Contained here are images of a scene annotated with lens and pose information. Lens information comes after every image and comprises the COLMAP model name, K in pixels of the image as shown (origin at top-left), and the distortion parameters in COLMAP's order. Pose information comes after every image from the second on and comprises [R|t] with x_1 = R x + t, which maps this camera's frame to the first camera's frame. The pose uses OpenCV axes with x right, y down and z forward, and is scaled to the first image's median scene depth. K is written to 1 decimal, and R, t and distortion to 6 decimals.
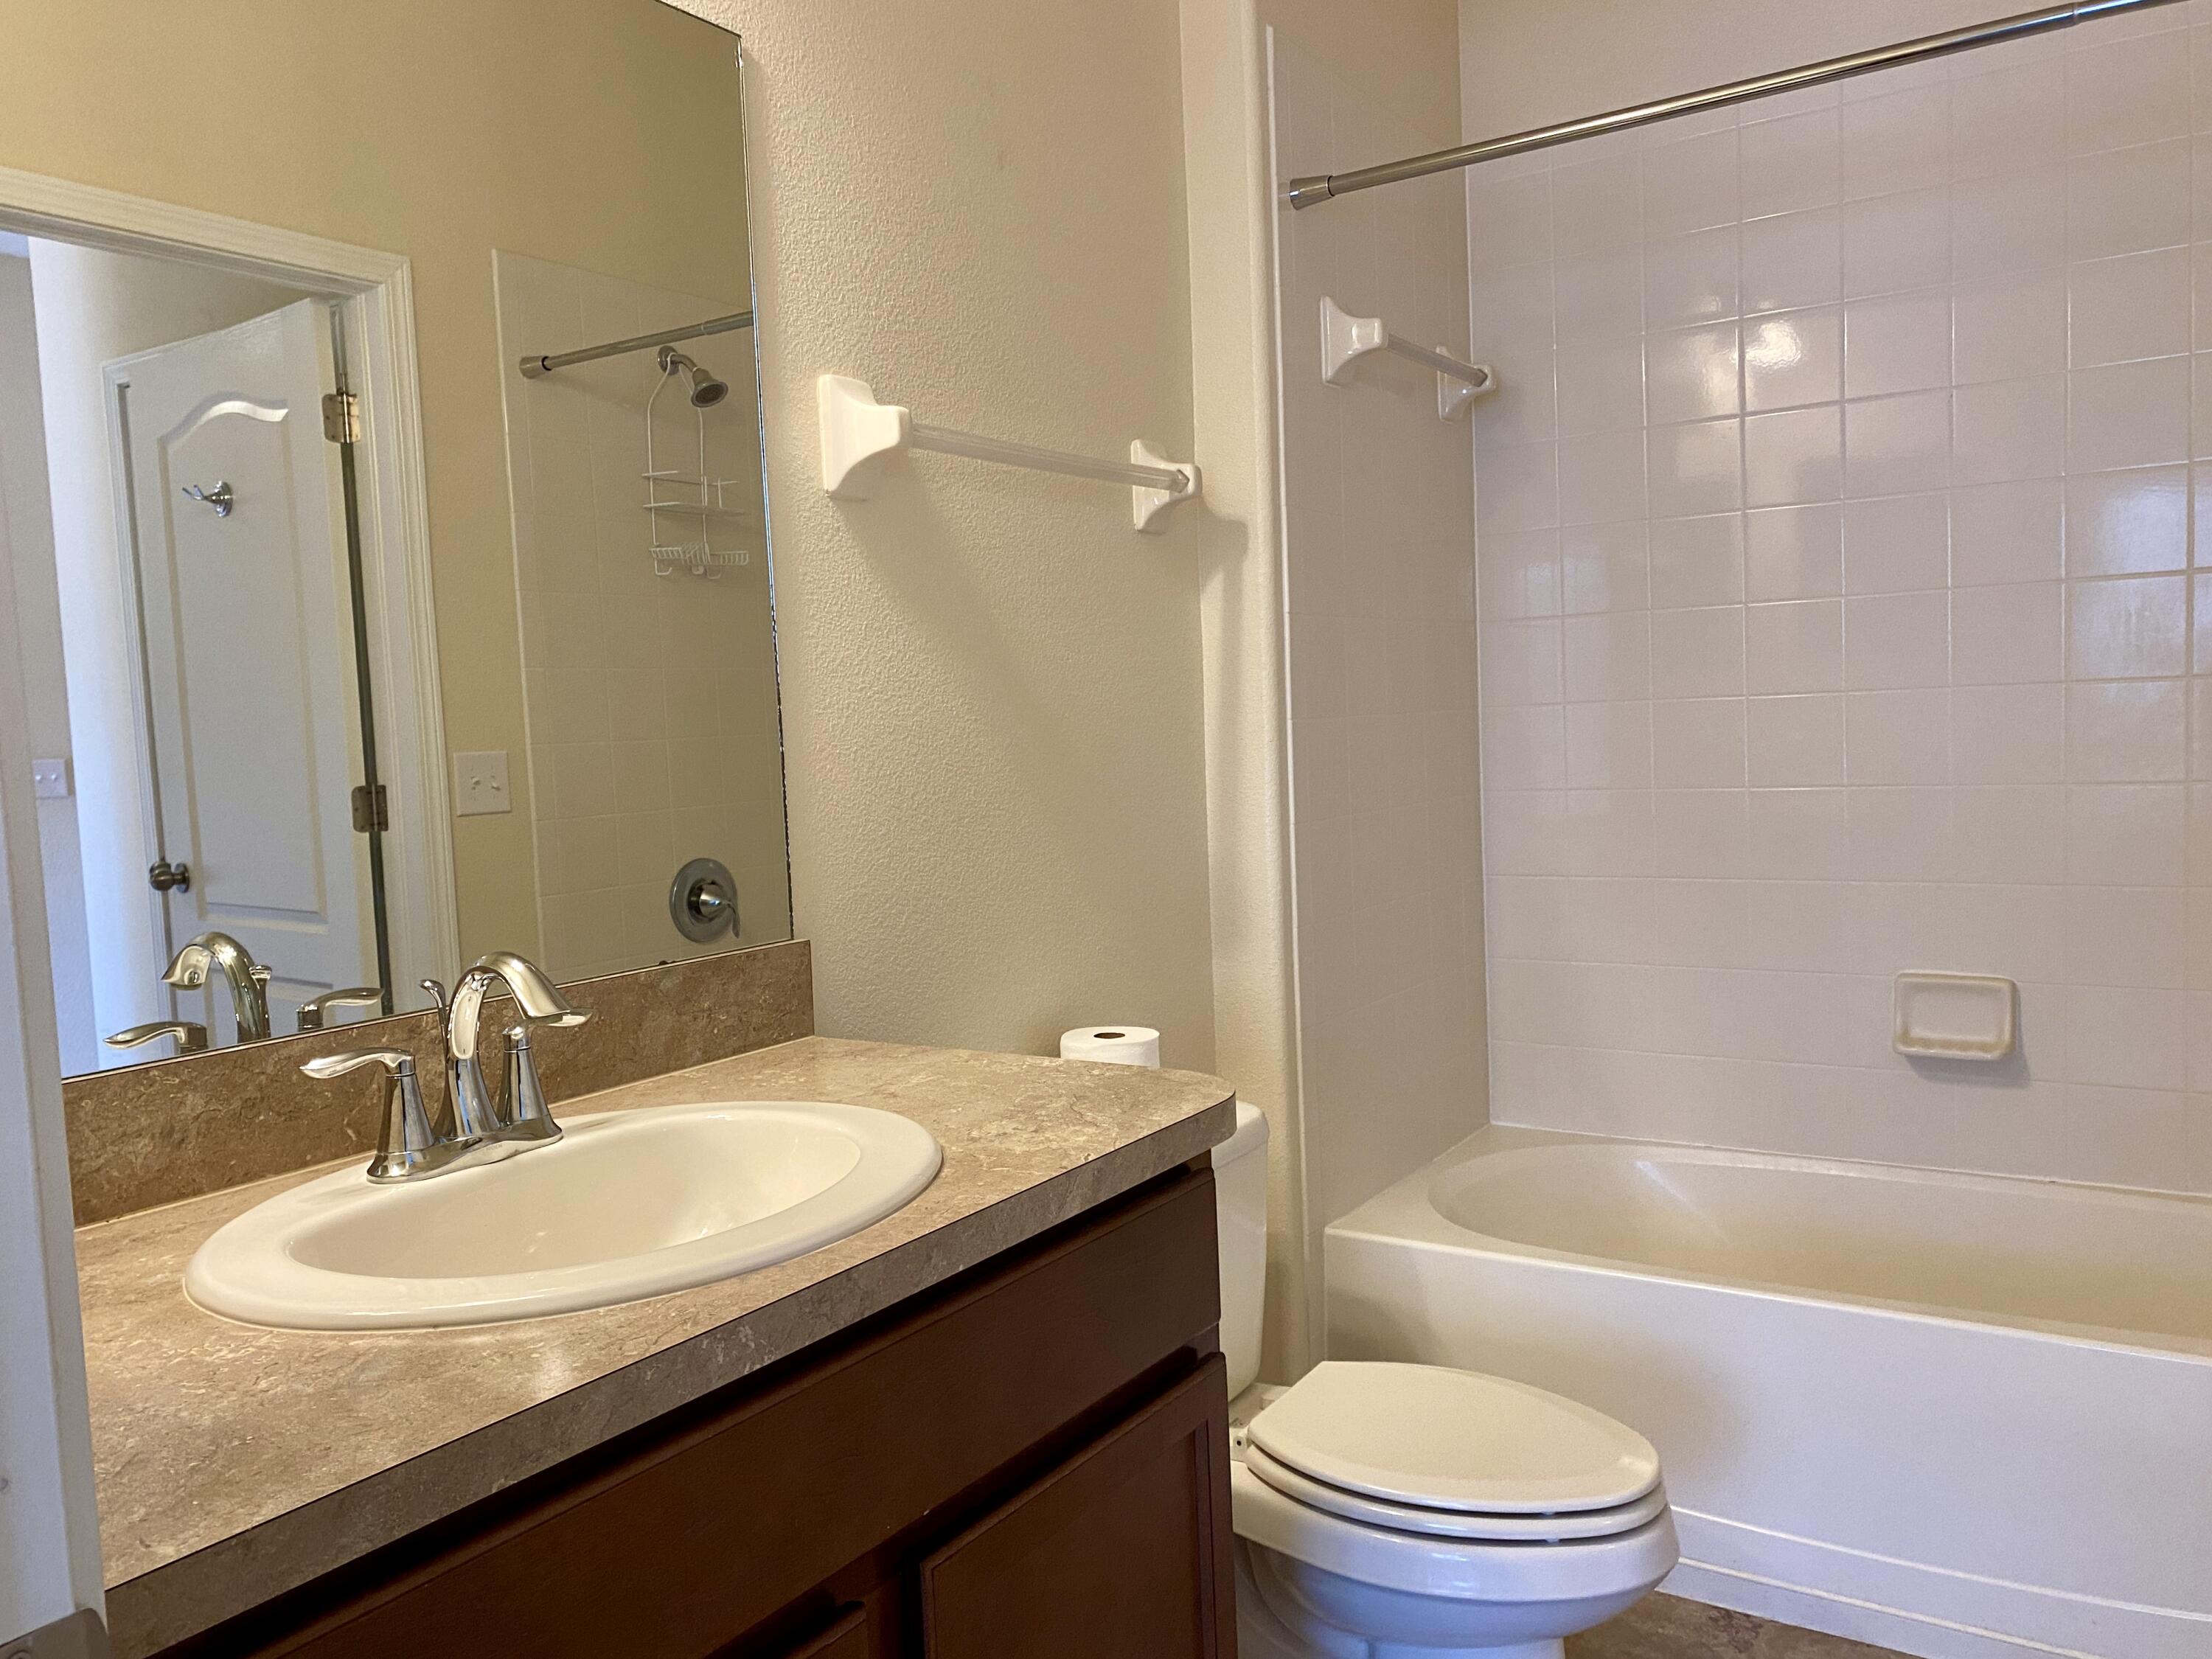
lens RADIAL K [[1683.6, 0, 1106.7], [0, 1683.6, 831.0], [0, 0, 1]] dist [0.030869, -0.034042]
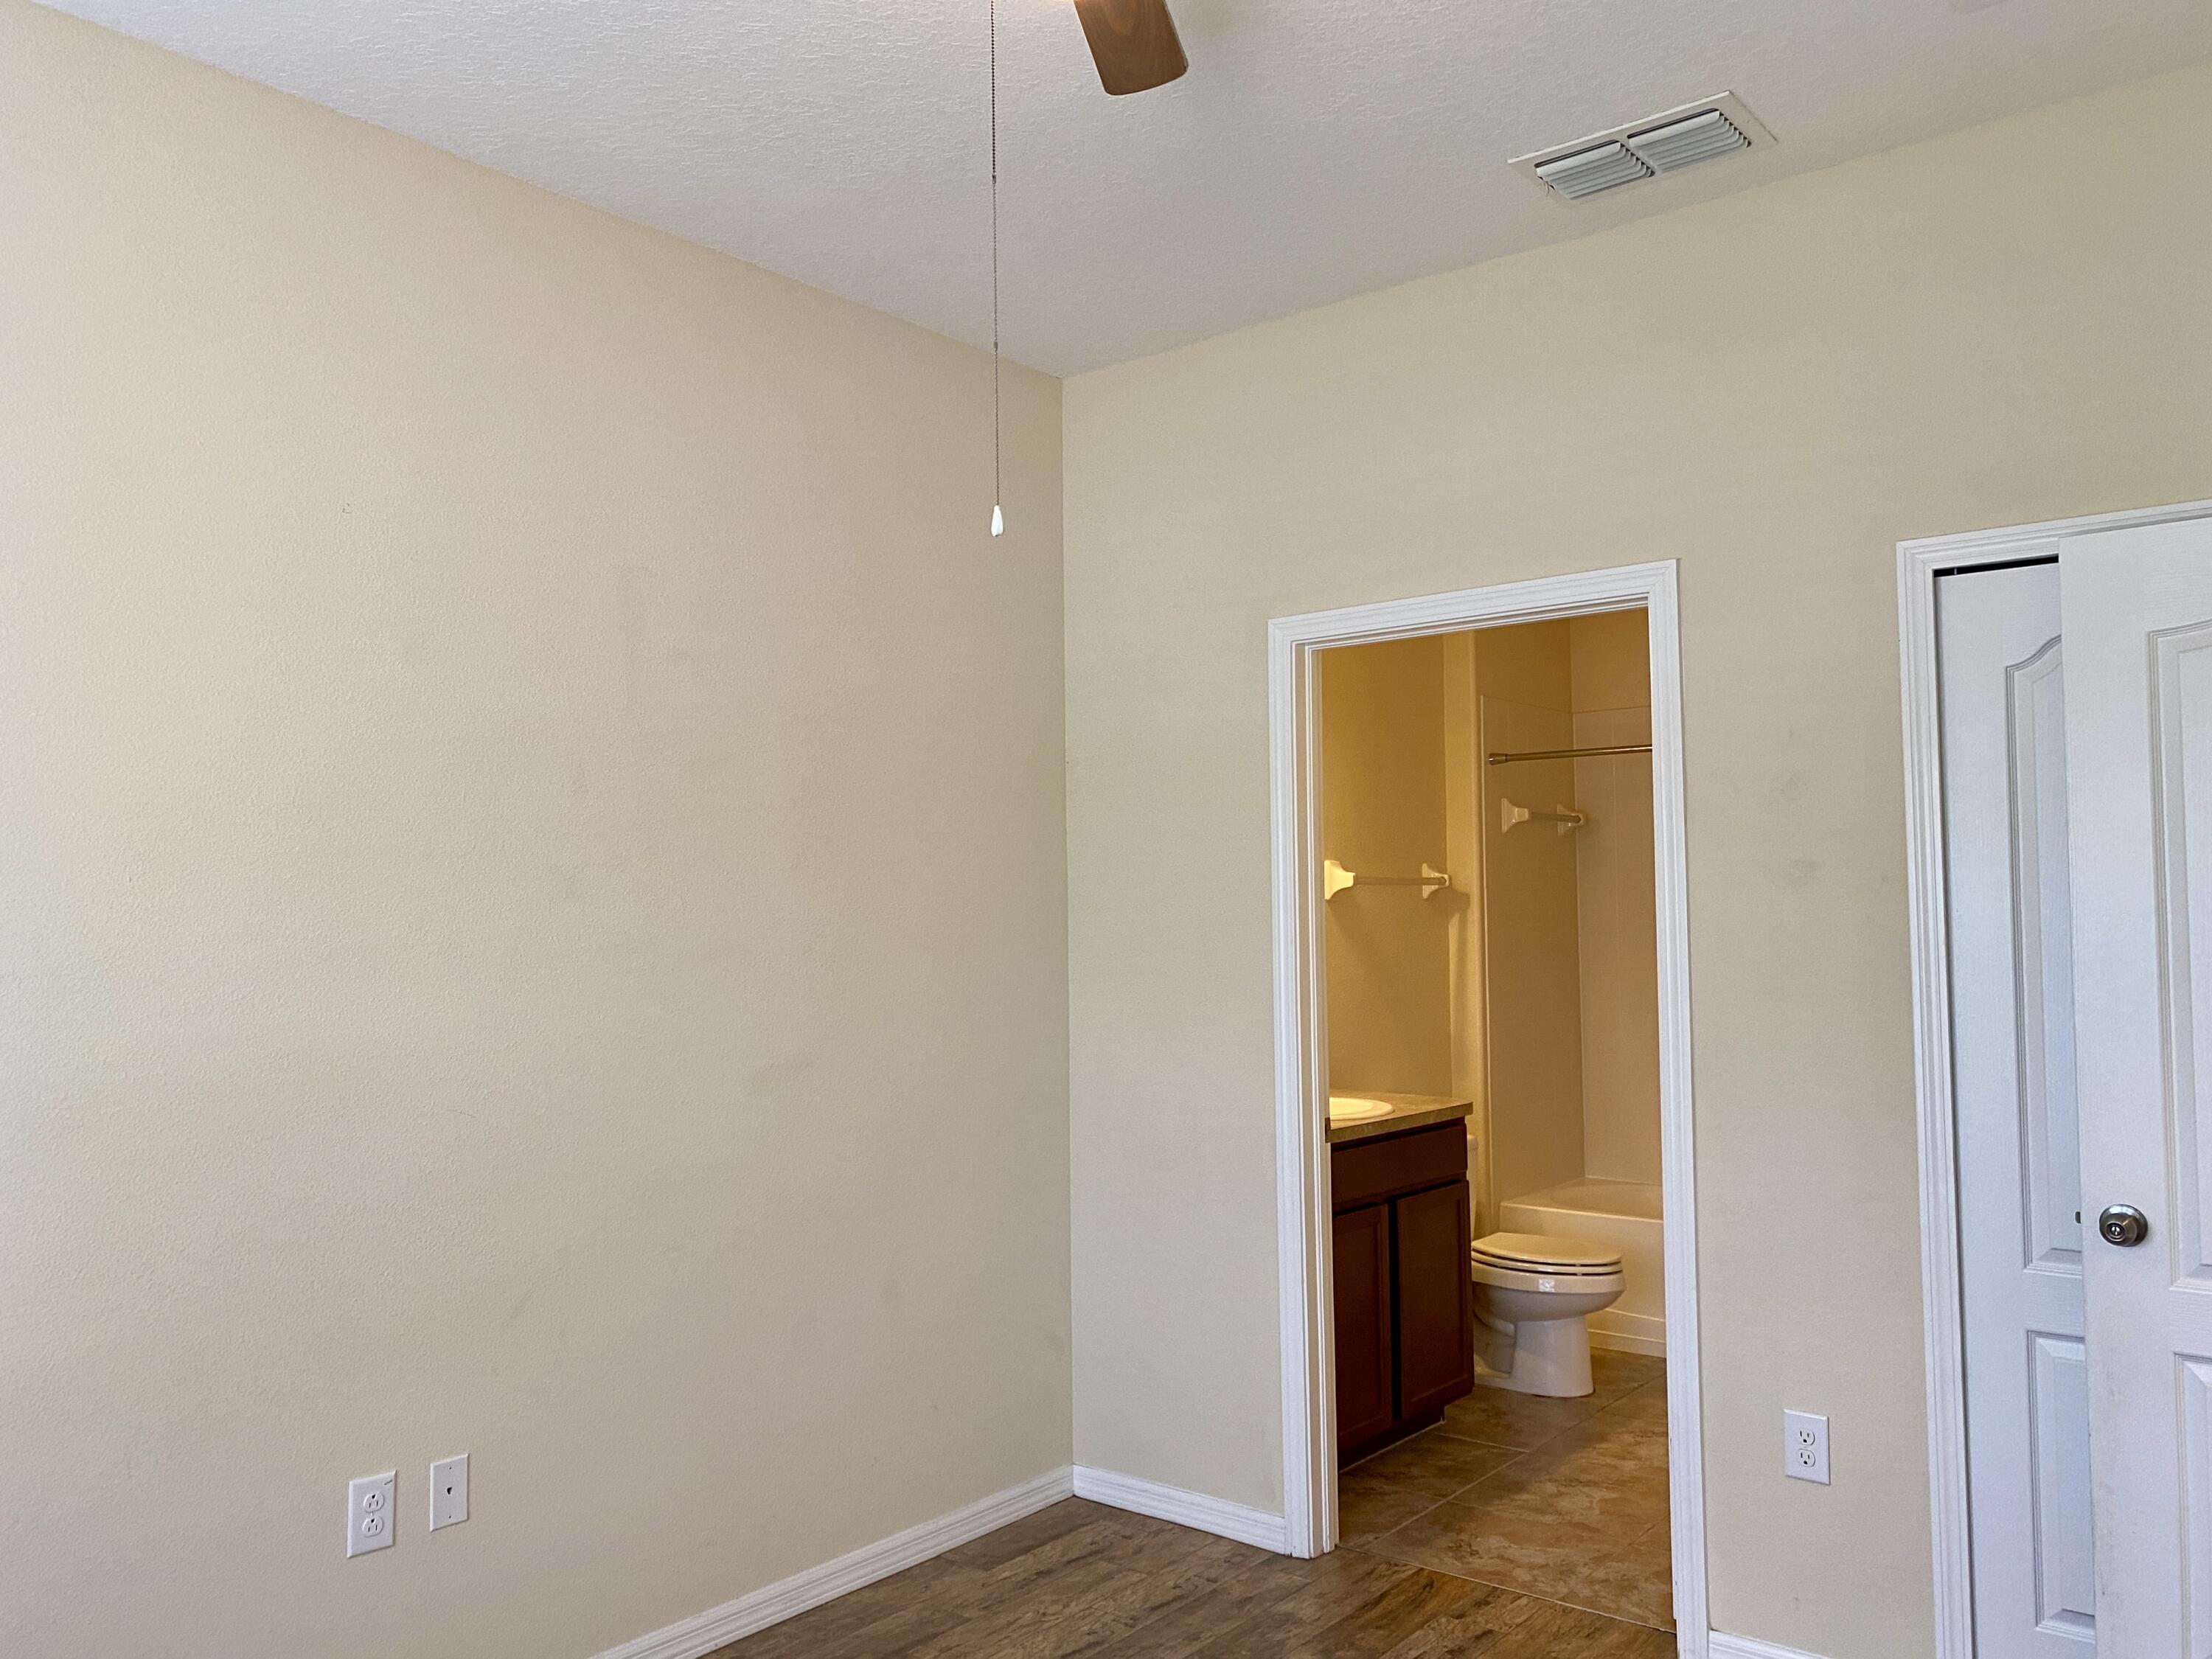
lens RADIAL K [[1683.6, 0, 1089.4], [0, 1683.6, 829.9], [0, 0, 1]] dist [0.030869, -0.034042]
pose [[0.993007, 0.024704, -0.115441, -0.183345], [-0.038010, 0.992693, -0.114527, 0.019246], [0.111768, 0.118114, 0.986690, -1.469689]]
